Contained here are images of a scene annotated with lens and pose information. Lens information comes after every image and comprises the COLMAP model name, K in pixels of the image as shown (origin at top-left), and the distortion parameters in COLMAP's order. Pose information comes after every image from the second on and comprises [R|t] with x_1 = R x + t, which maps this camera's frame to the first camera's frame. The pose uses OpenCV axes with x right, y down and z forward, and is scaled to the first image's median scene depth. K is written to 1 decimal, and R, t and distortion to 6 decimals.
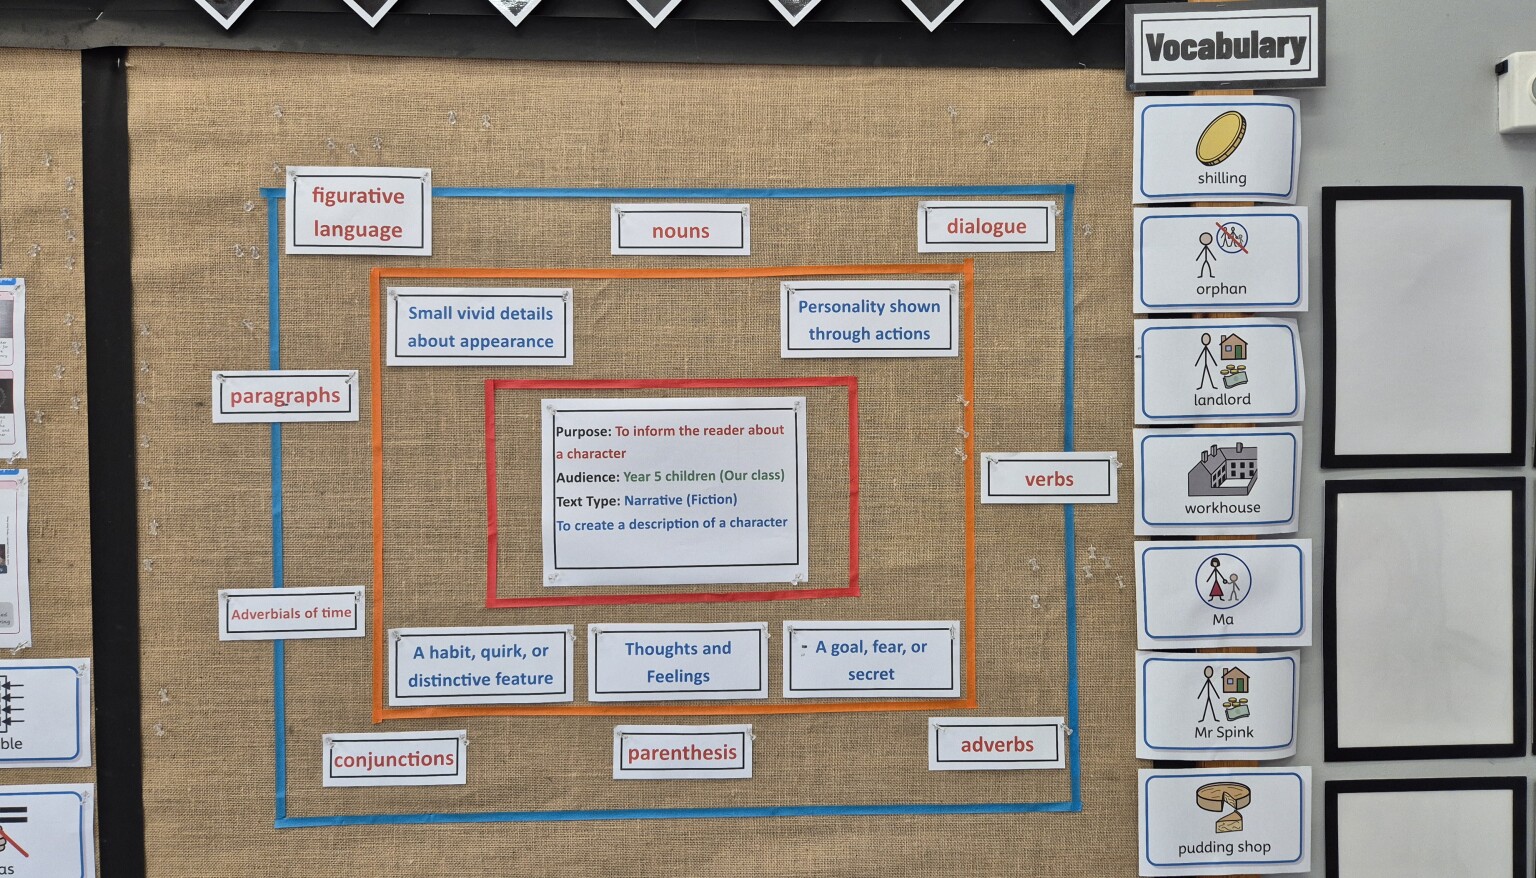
lens RADIAL K [[995.3, 0, 767.9], [0, 995.3, 432.8], [0, 0, 1]] dist [0.032592, -0.025345]
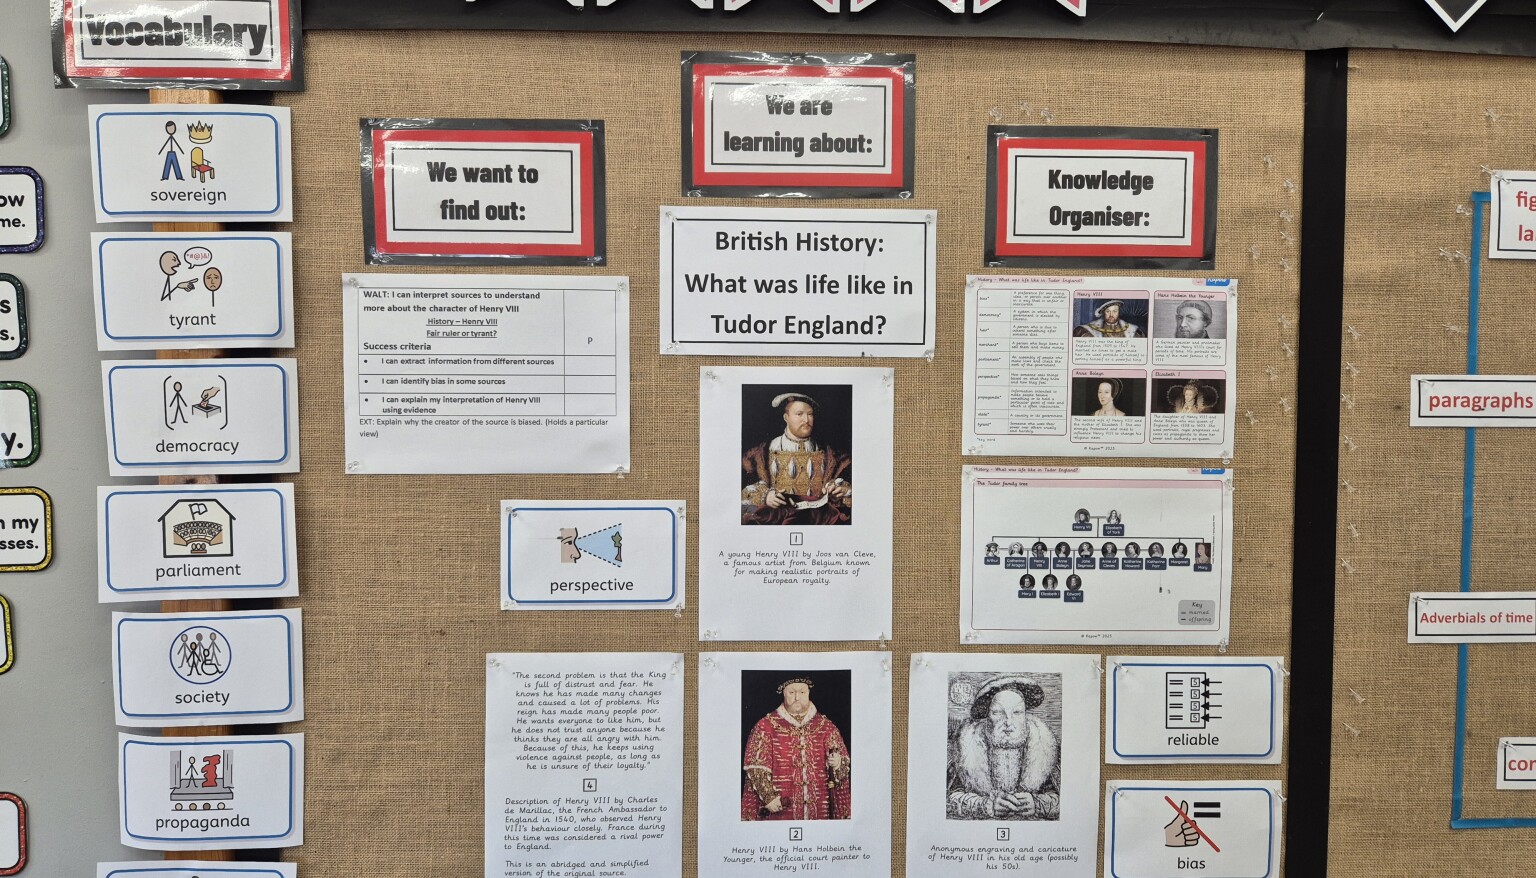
lens RADIAL K [[995.3, 0, 765.9], [0, 995.3, 442.7], [0, 0, 1]] dist [0.032592, -0.025345]
pose [[0.999821, 0.018907, 0.000227, -1.197486], [-0.018908, 0.999662, 0.017830, 0.000728], [0.000110, -0.017831, 0.999841, -0.003747]]
